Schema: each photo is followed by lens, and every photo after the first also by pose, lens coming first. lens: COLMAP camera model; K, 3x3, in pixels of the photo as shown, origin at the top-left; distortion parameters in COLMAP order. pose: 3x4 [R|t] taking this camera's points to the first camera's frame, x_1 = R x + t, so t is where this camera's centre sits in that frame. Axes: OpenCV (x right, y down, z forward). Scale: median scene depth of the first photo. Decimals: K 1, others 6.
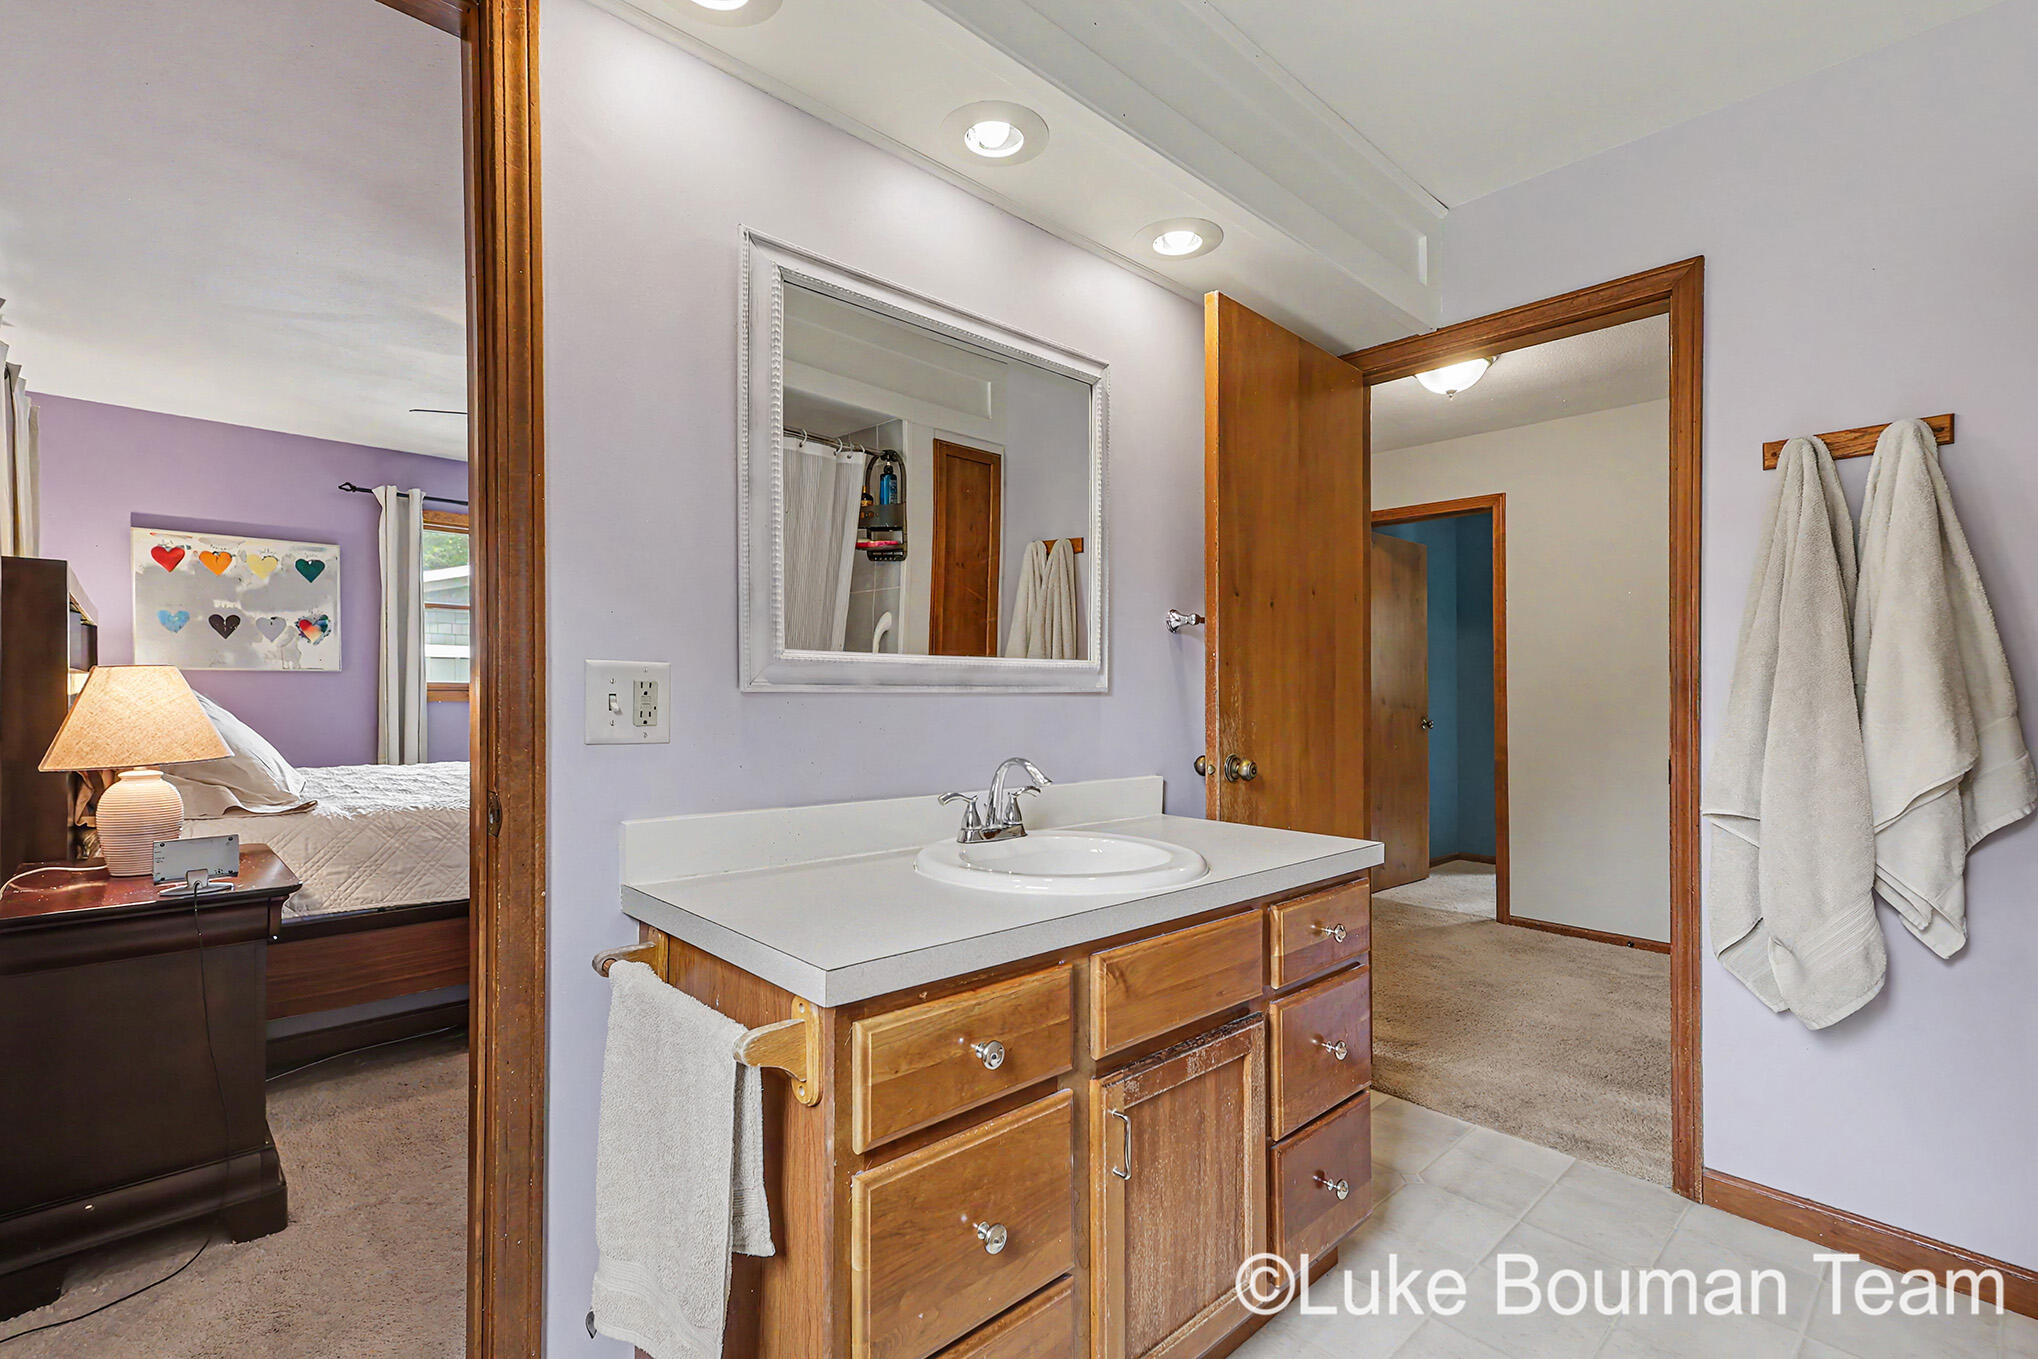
lens RADIAL K [[924.0, 0, 1012.9], [0, 924.0, 708.1], [0, 0, 1]] dist [0.023315, 0.000150]
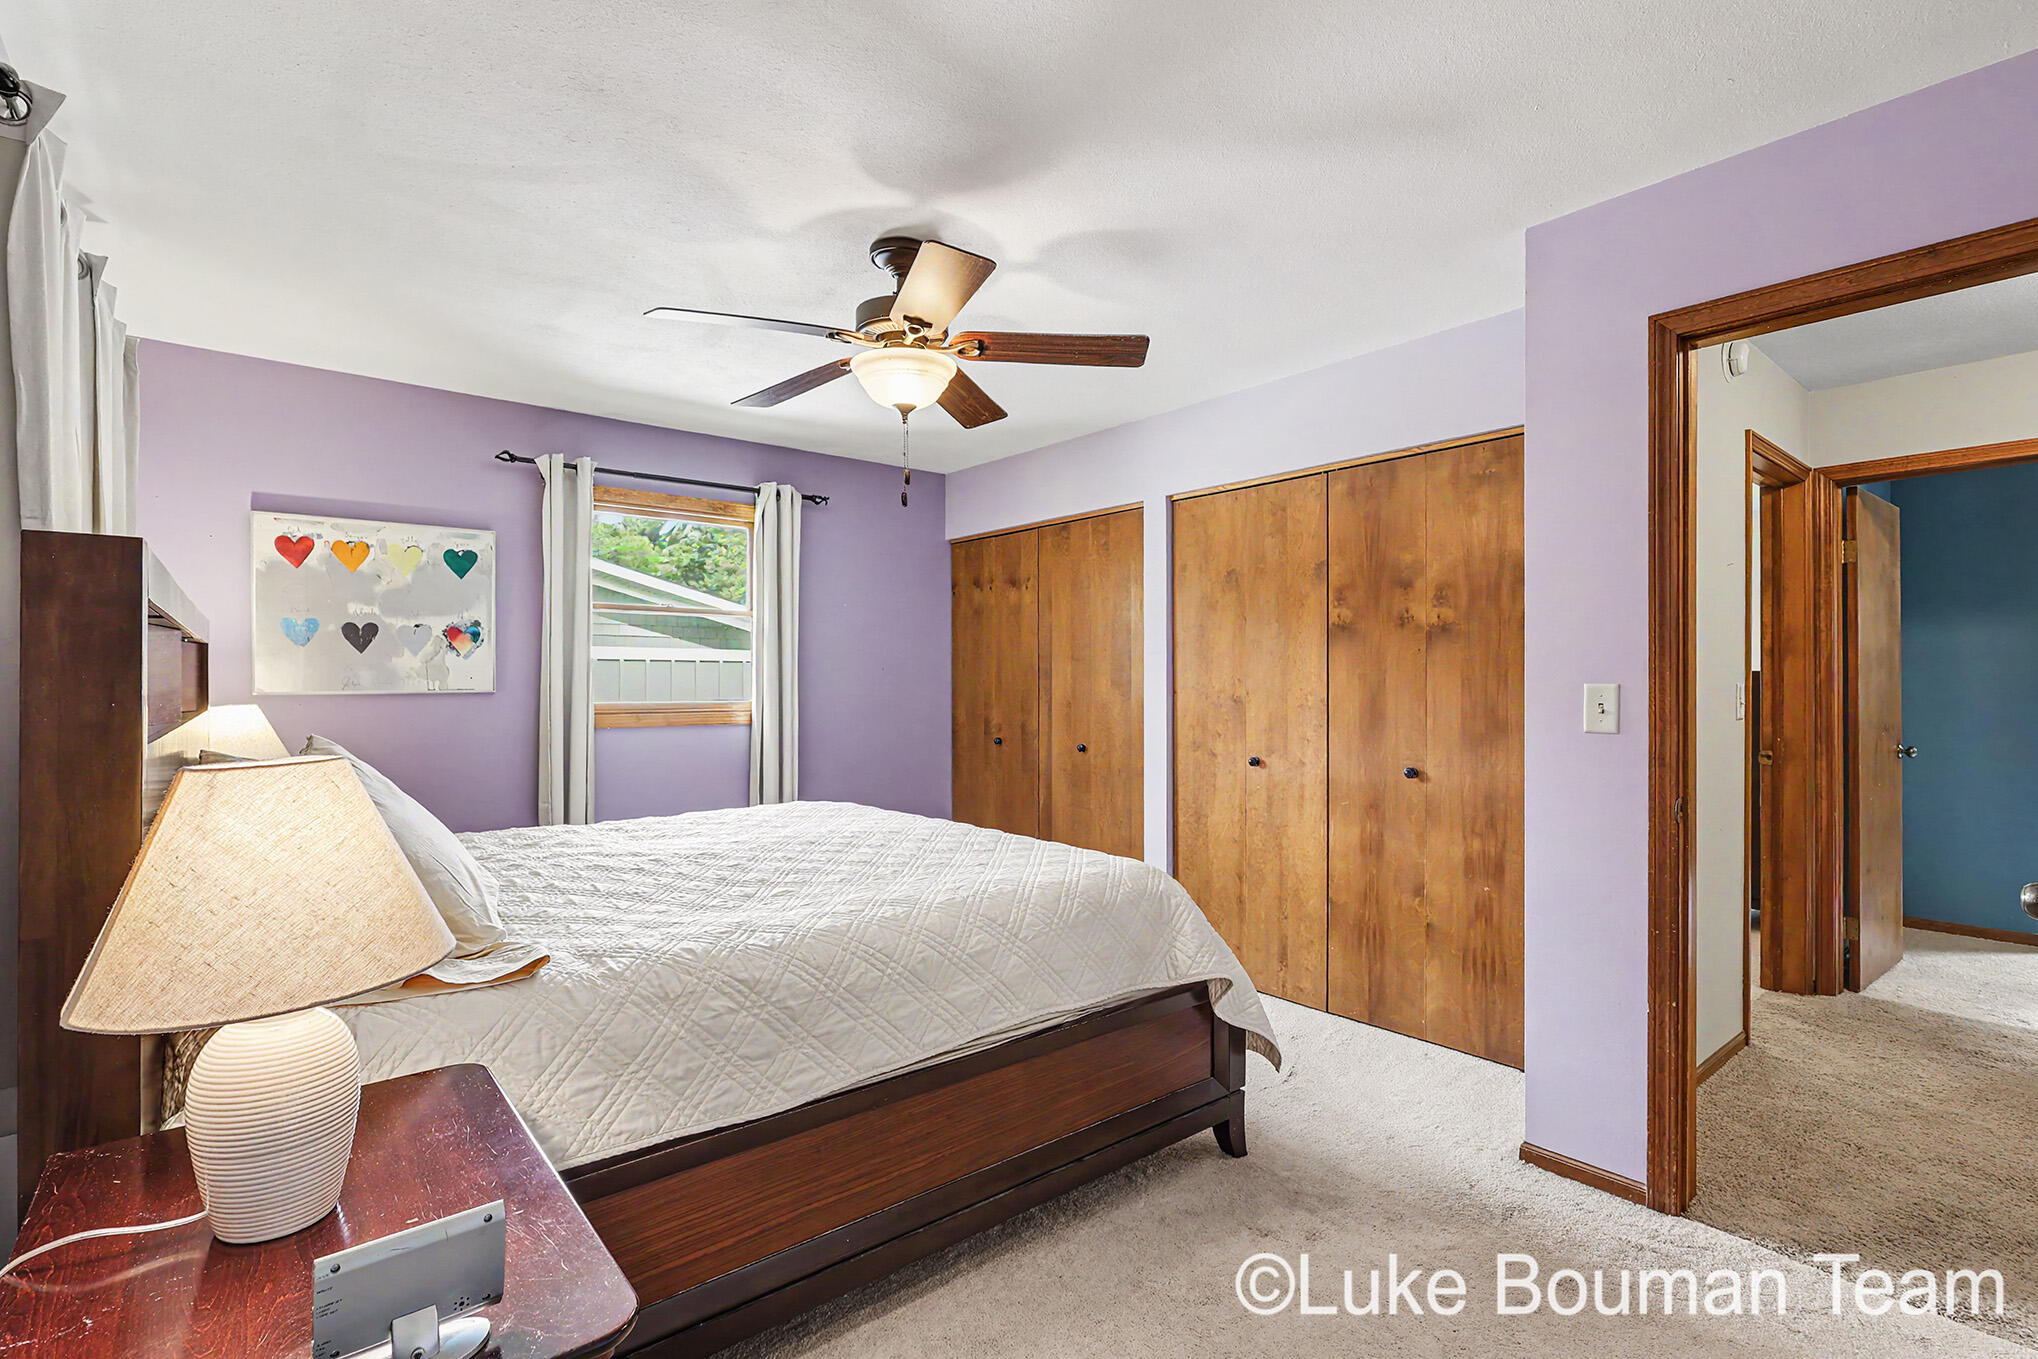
lens RADIAL K [[941.3, 0, 1019.6], [0, 941.3, 687.4], [0, 0, 1]] dist [0.002834, 0.000133]
pose [[0.997868, -0.005720, -0.065014, -0.245107], [0.004804, 0.999887, -0.014232, -0.031798], [0.065088, 0.013890, 0.997783, 0.259329]]
